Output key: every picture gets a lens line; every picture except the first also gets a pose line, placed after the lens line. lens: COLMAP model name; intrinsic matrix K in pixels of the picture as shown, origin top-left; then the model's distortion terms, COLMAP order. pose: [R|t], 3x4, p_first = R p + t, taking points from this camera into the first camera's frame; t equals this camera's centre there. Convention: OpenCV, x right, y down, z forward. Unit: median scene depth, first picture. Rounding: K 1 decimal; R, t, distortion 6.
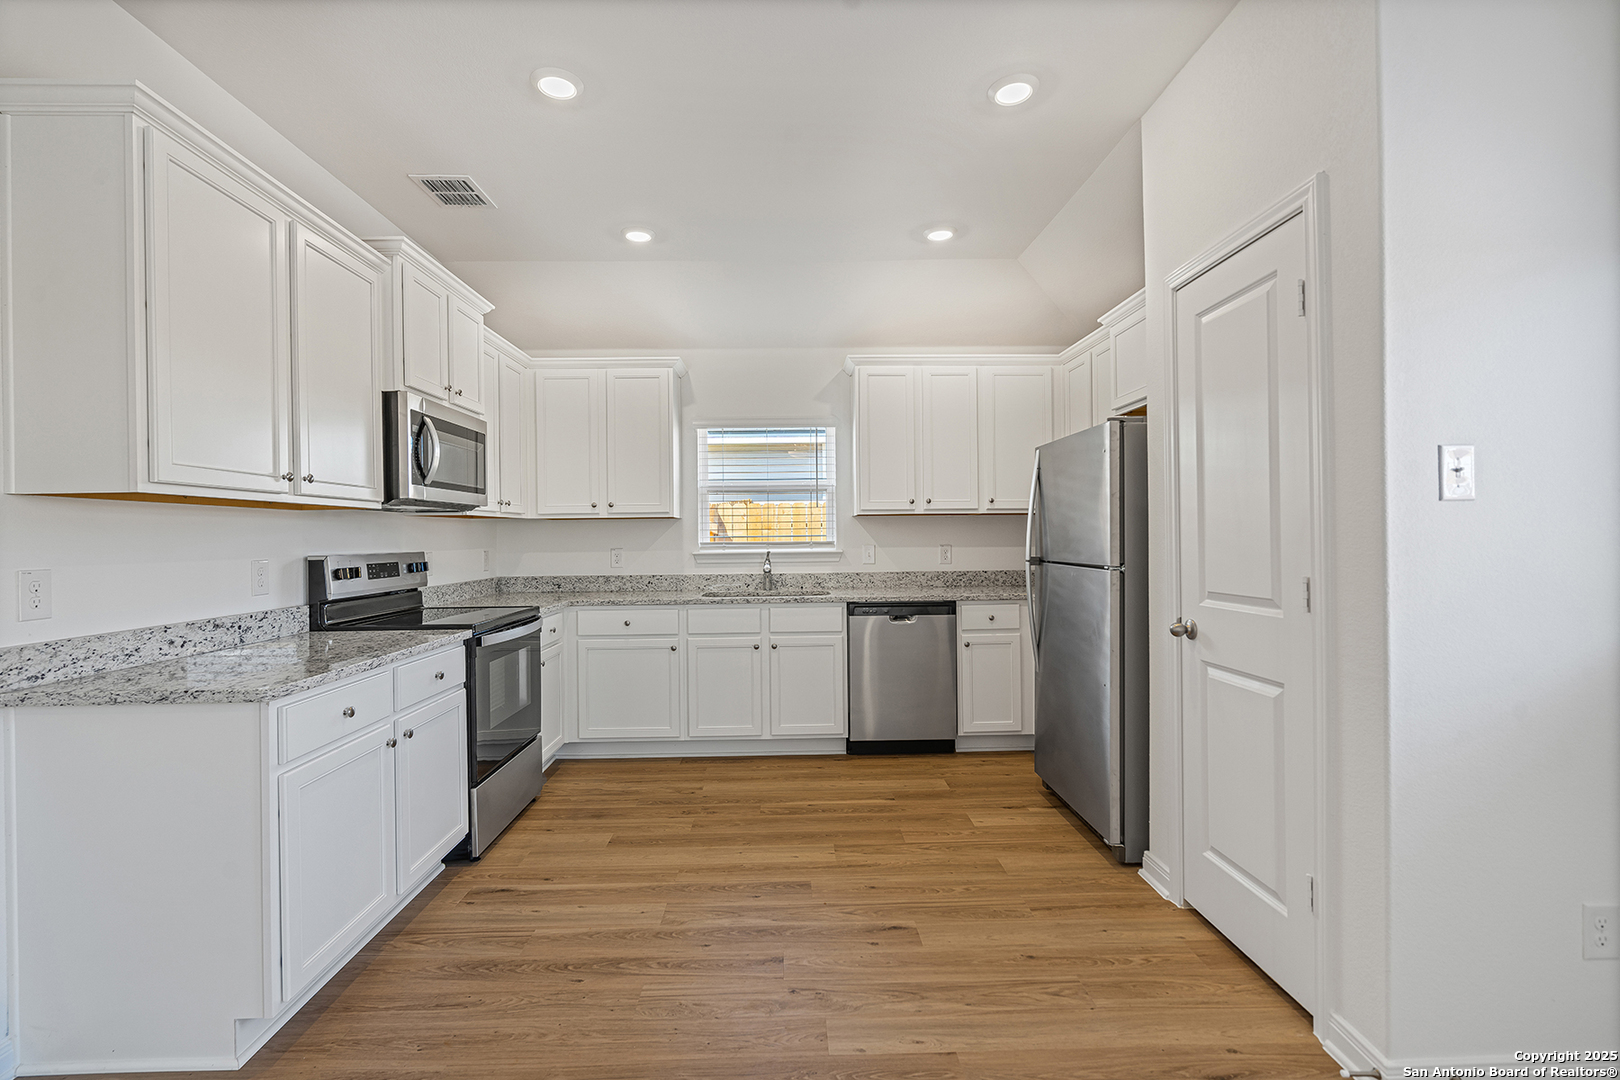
lens RADIAL K [[747.7, 0, 798.0], [0, 747.7, 535.2], [0, 0, 1]] dist [-0.005696, 0.000995]
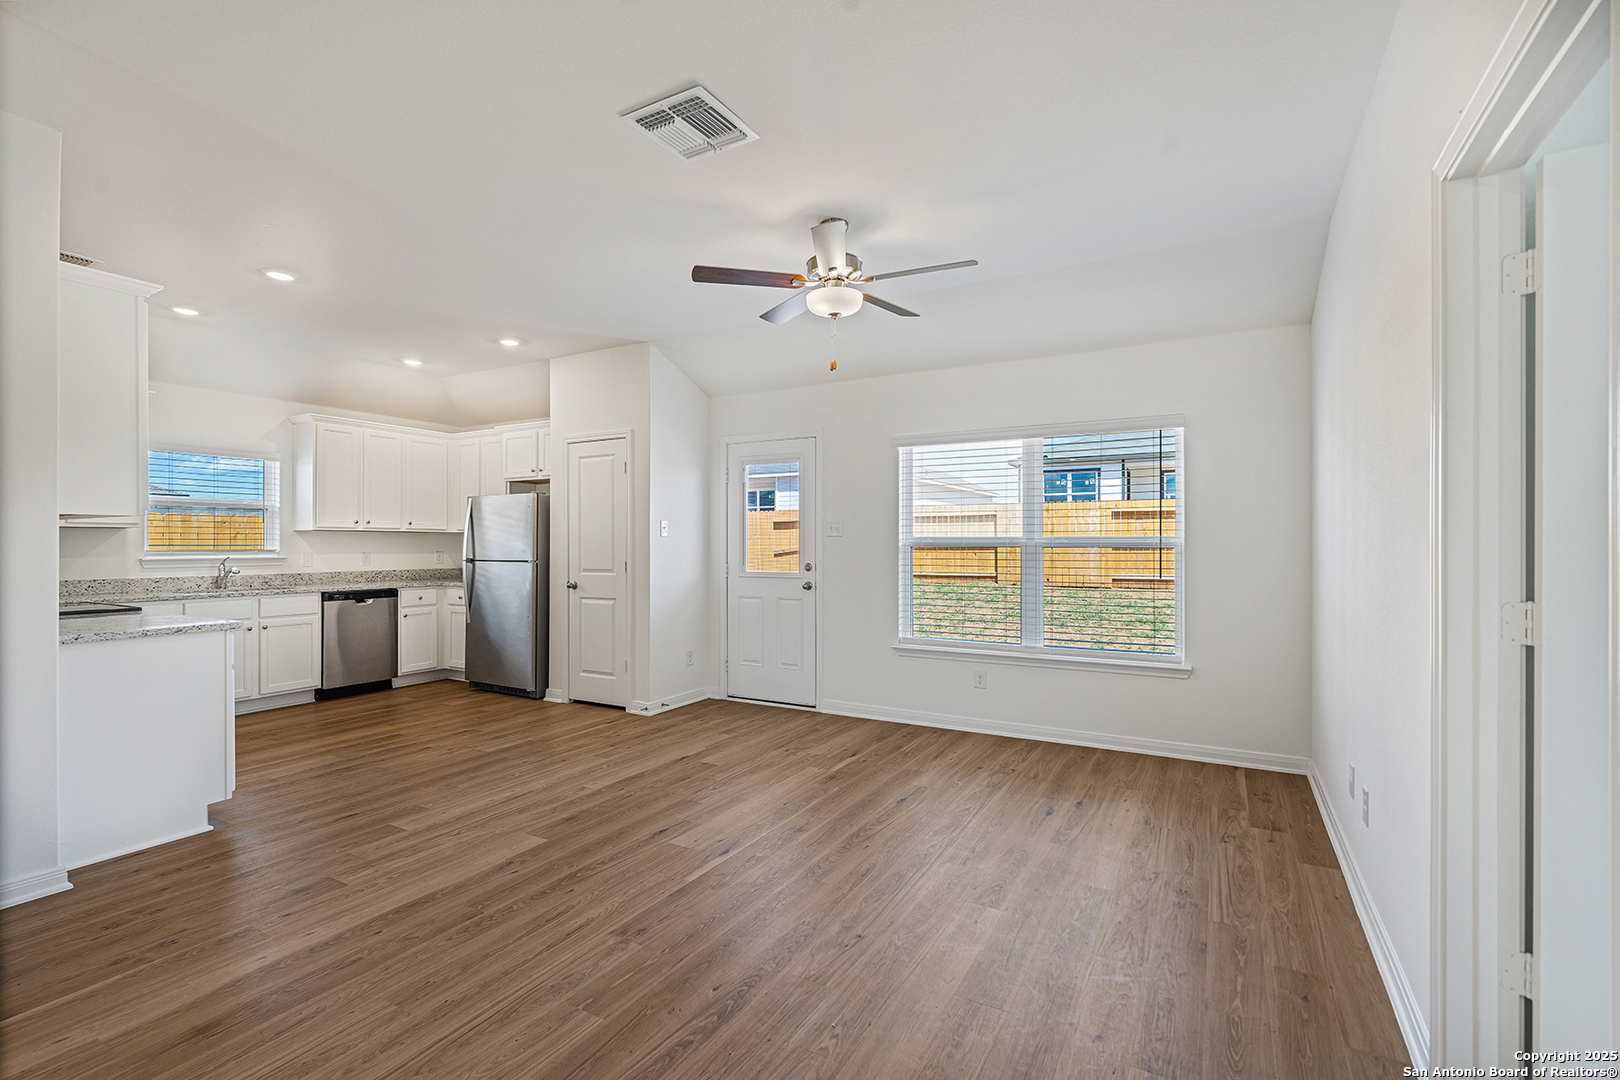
lens RADIAL K [[747.7, 0, 800.3], [0, 747.7, 535.4], [0, 0, 1]] dist [-0.005696, 0.000995]
pose [[0.520812, 0.023550, 0.853346, -0.896024], [-0.006723, 0.999702, -0.023486, 0.011945], [-0.853645, 0.006495, 0.520815, -0.684985]]
